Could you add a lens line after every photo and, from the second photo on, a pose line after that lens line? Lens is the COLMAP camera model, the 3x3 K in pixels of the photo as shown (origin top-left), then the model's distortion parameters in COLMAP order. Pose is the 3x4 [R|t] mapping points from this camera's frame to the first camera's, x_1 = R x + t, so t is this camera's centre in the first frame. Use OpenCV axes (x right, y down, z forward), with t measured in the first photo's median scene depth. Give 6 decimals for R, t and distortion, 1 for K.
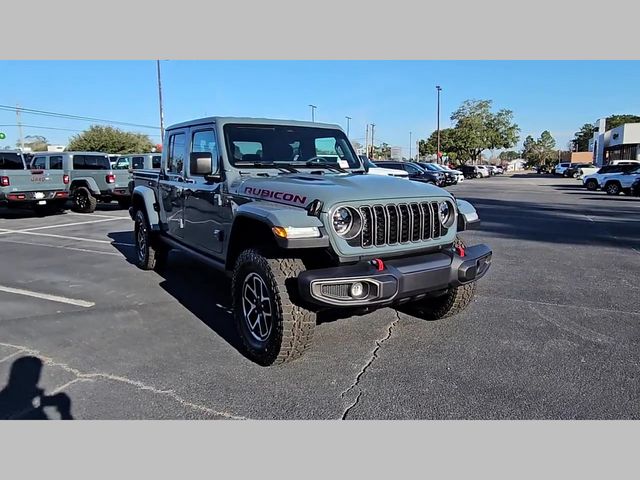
lens RADIAL K [[434.6, 0, 310.5], [0, 434.6, 238.4], [0, 0, 1]] dist [0.006684, -0.003390]
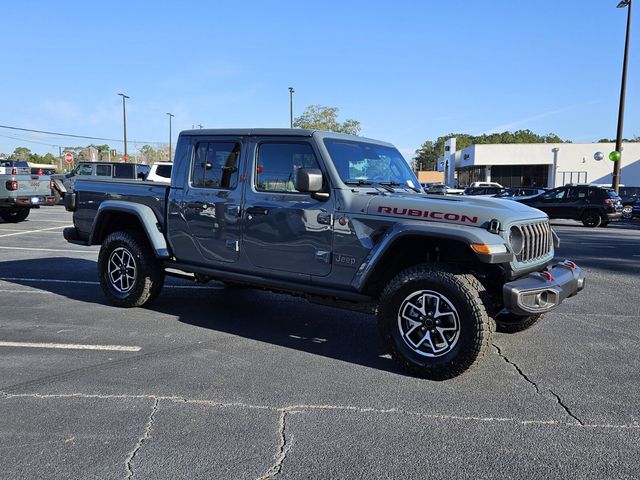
lens RADIAL K [[548.8, 0, 322.9], [0, 548.8, 239.9], [0, 0, 1]] dist [0.054551, -0.003646]
pose [[0.925286, -0.007261, 0.379199, -0.489110], [0.027475, 0.998473, -0.047922, 0.009393], [-0.378273, 0.054760, 0.924073, -0.066219]]
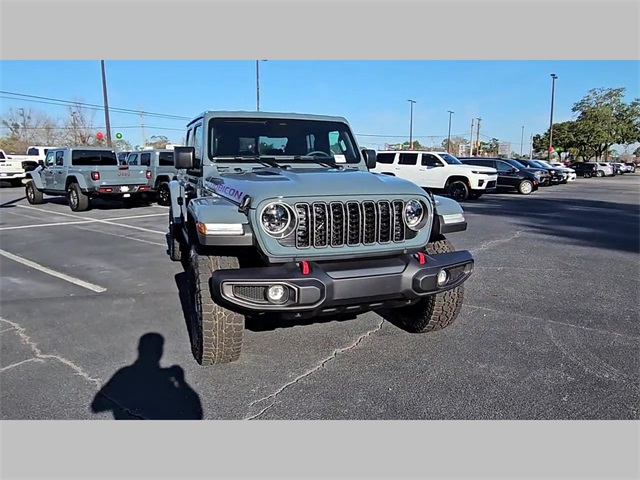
lens RADIAL K [[434.6, 0, 310.5], [0, 434.6, 238.4], [0, 0, 1]] dist [0.006684, -0.003390]
pose [[0.973966, 0.039392, -0.223247, 0.194331], [-0.037980, 0.999222, 0.010615, -0.005604], [0.223492, -0.001860, 0.974704, 0.059022]]
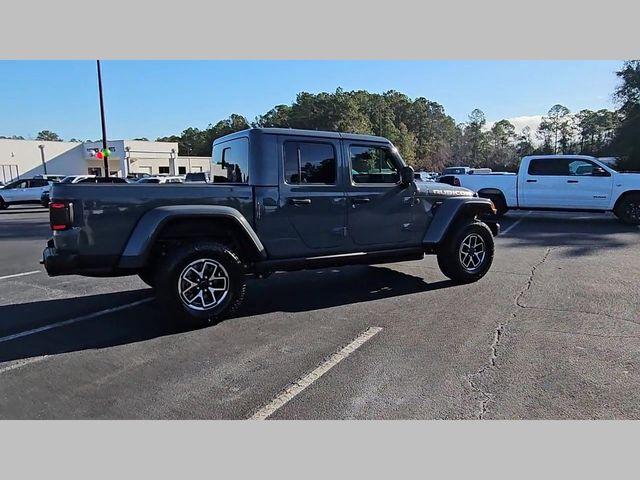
lens RADIAL K [[434.6, 0, 310.5], [0, 434.6, 238.4], [0, 0, 1]] dist [0.006684, -0.003390]
pose [[0.088737, -0.129002, 0.987666, -1.176672], [0.163770, 0.979973, 0.113283, -0.131405], [-0.982499, 0.151698, 0.108086, 0.855581]]
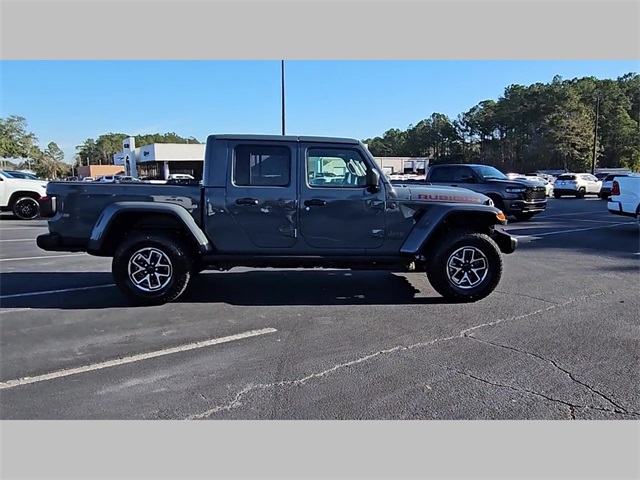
lens RADIAL K [[434.1, 0, 311.1], [0, 434.1, 238.6], [0, 0, 1]] dist [0.007879, -0.005666]
pose [[0.514426, -0.107542, 0.850765, -1.033922], [0.129298, 0.990490, 0.047023, -0.057800], [-0.847731, 0.085813, 0.523439, 0.370596]]
